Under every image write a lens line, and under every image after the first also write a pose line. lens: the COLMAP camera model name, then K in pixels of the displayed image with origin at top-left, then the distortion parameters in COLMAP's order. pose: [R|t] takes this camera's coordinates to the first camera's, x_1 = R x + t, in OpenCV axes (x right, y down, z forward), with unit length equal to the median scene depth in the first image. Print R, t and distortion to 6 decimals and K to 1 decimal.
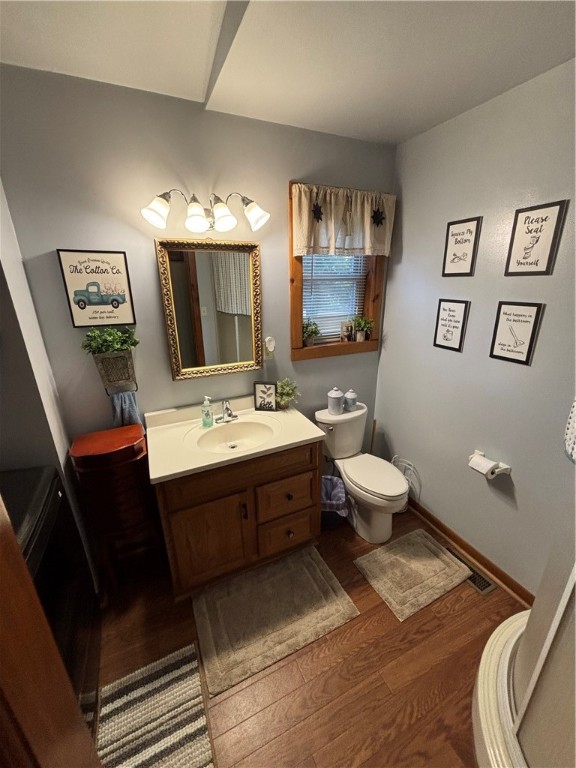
lens RADIAL K [[307.5, 0, 288.3], [0, 307.5, 382.0], [0, 0, 1]] dist [-0.007168, 0.000770]
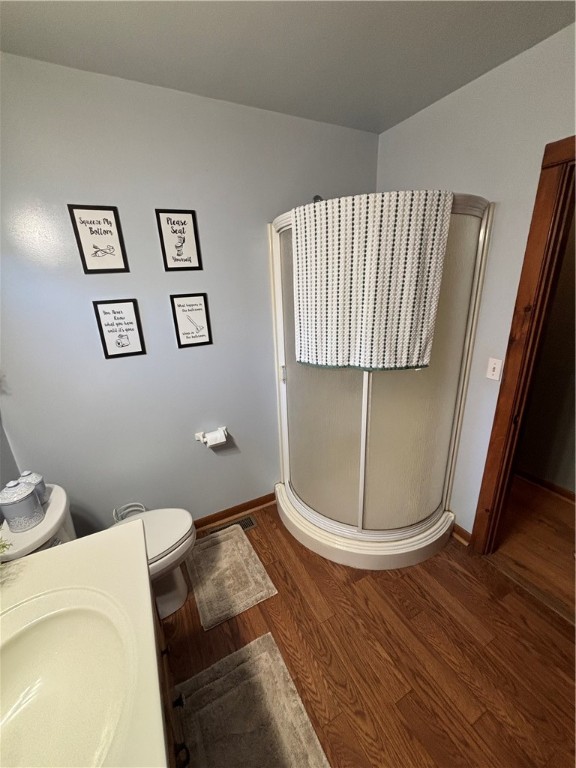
lens RADIAL K [[307.5, 0, 286.2], [0, 307.5, 385.4], [0, 0, 1]] dist [-0.007168, 0.000770]
pose [[-0.035467, -0.305330, 0.951586, -0.405584], [0.361701, 0.883711, 0.297032, -0.147590], [-0.931619, 0.354724, 0.079095, 0.609027]]
